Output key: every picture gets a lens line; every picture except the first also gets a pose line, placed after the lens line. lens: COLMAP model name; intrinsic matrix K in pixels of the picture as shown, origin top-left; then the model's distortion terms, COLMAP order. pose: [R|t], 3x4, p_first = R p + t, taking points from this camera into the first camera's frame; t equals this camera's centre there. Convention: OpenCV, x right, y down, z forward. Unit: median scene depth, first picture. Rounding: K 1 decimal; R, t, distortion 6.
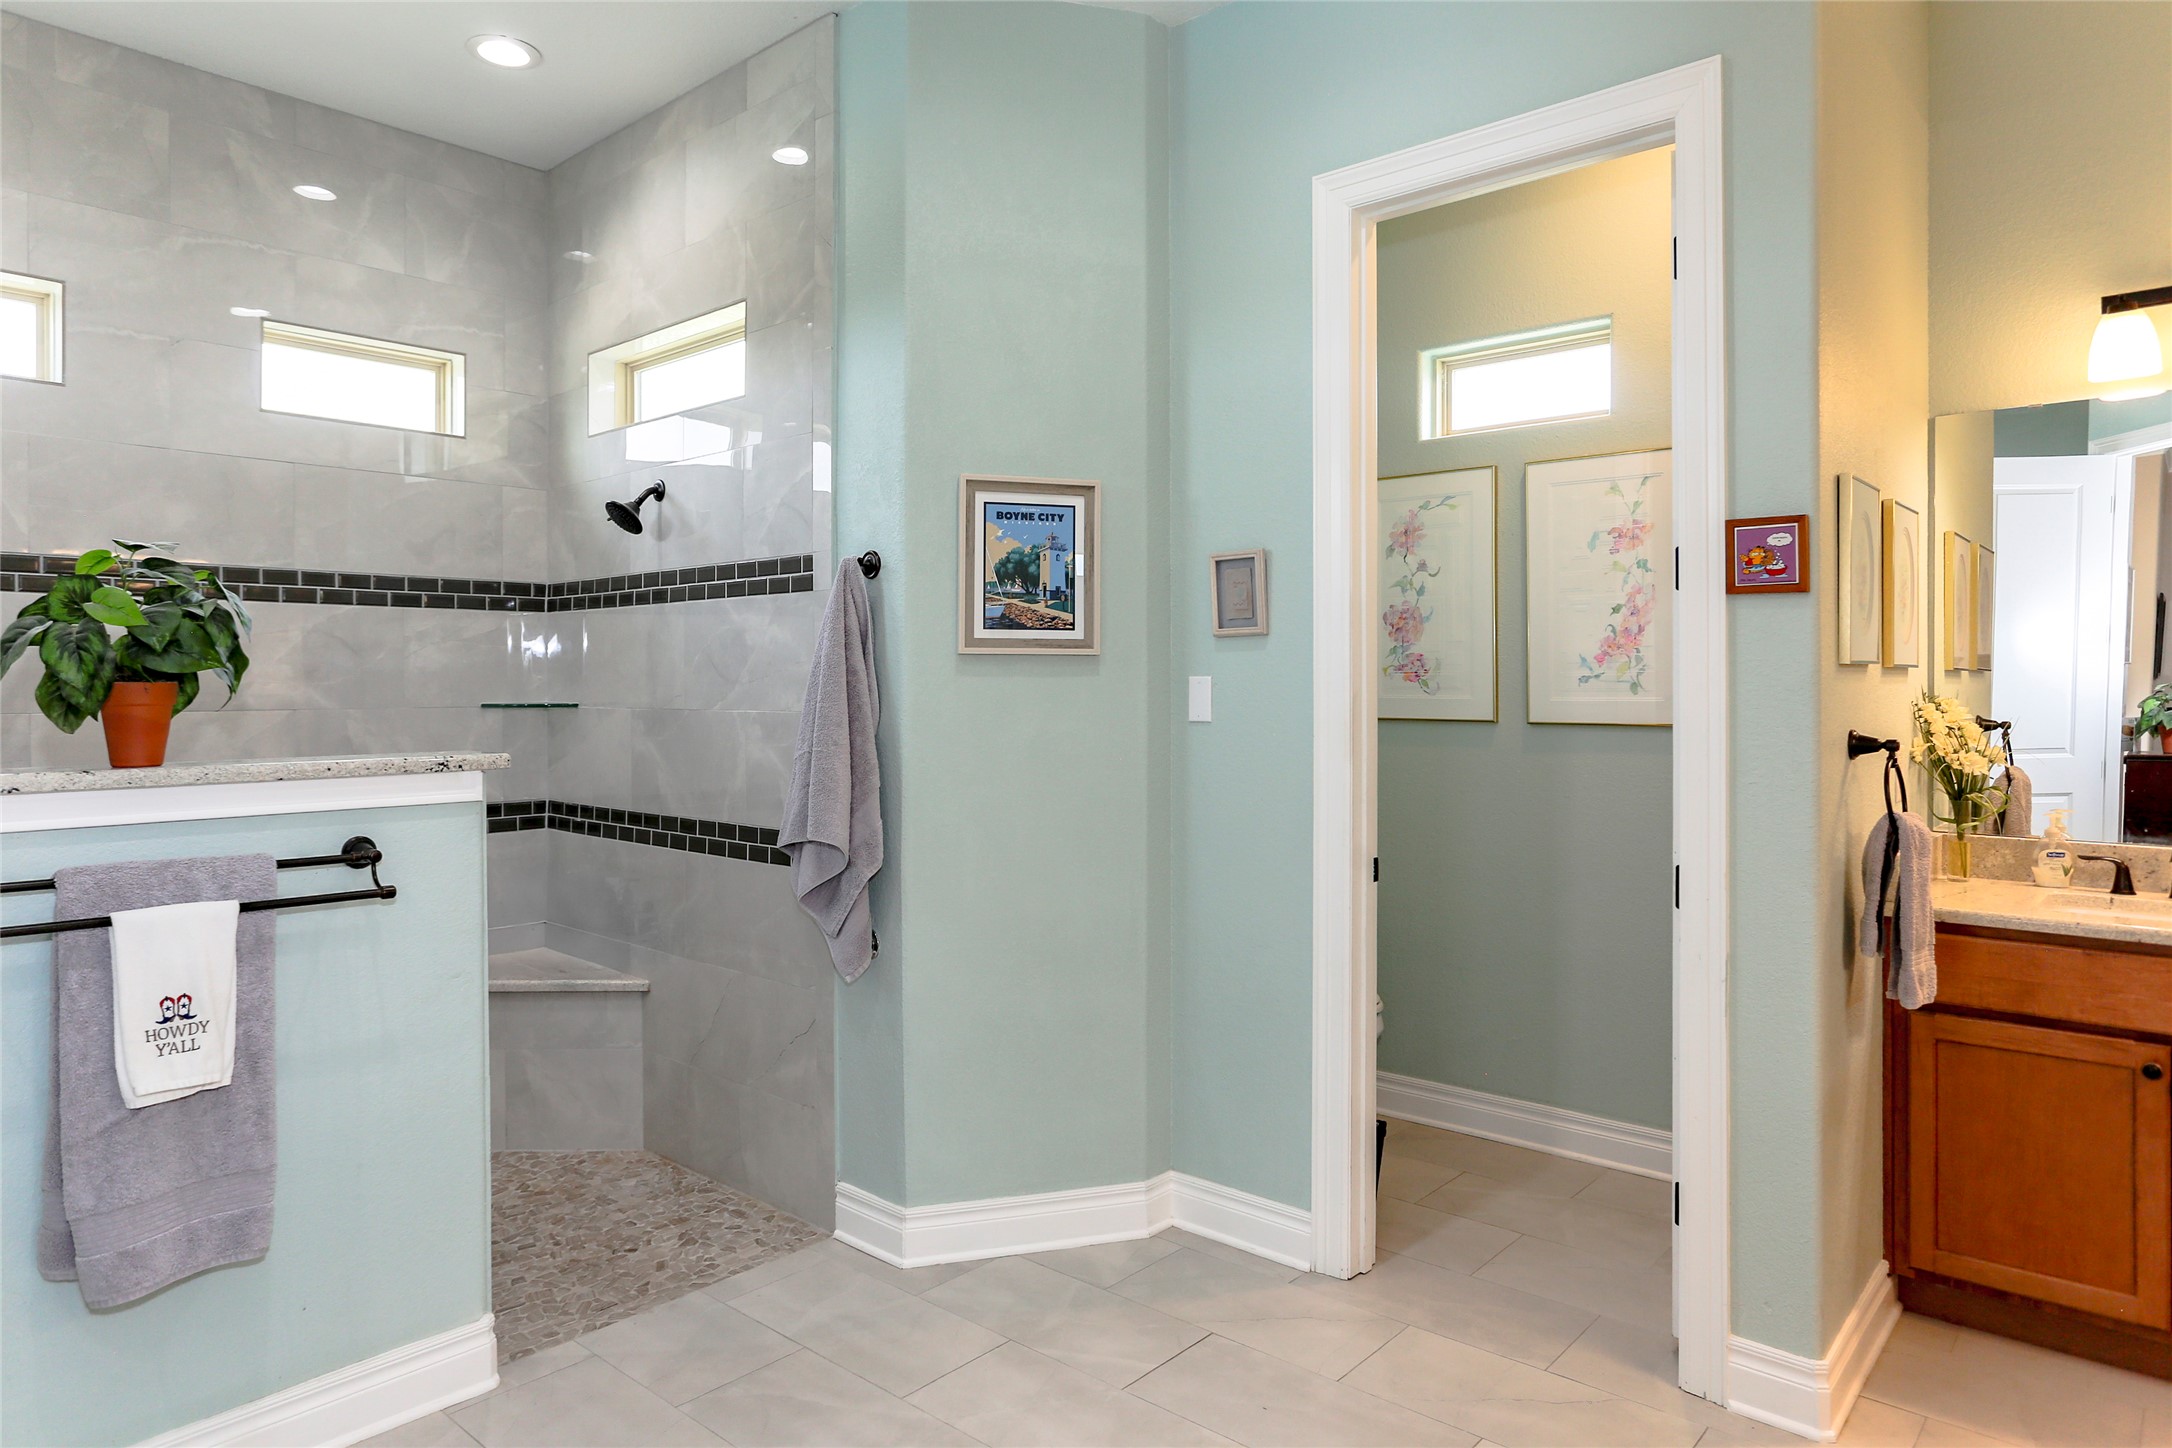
lens RADIAL K [[1312.4, 0, 1086.6], [0, 1312.4, 707.9], [0, 0, 1]] dist [-0.003911, -0.001199]
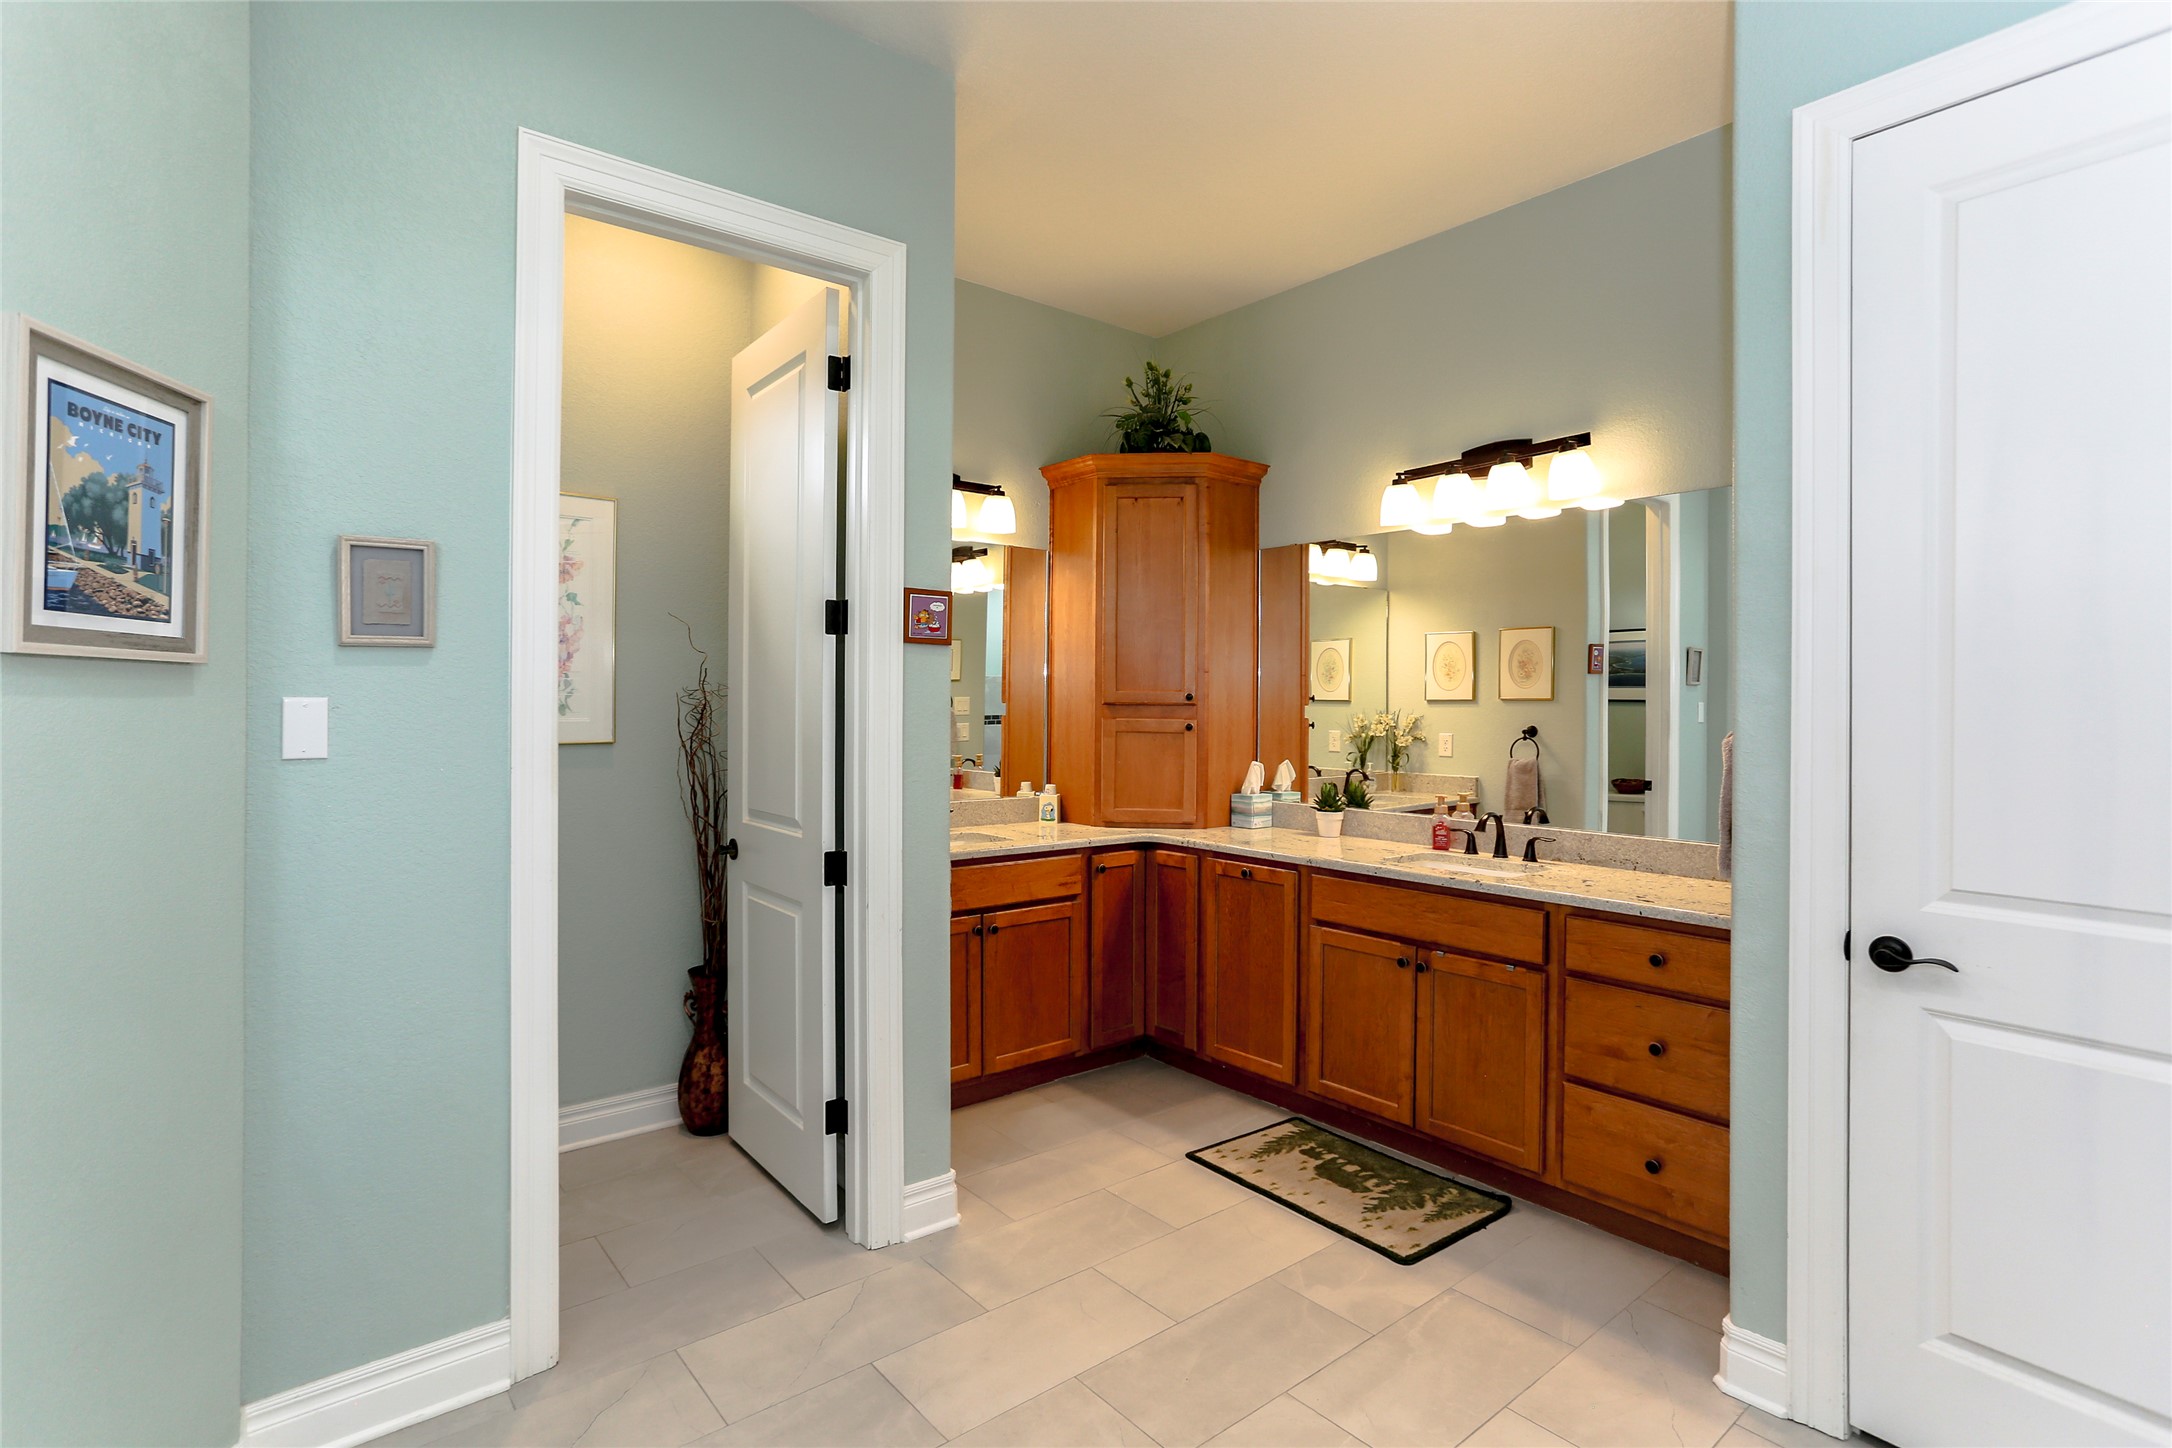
lens RADIAL K [[1049.0, 0, 1085.1], [0, 1049.0, 715.0], [0, 0, 1]] dist [0.003096, 0.000553]
pose [[0.176259, -0.009912, 0.984294, -0.433793], [0.012712, 0.999889, 0.007793, -0.013733], [-0.984262, 0.011139, 0.176365, 0.491187]]
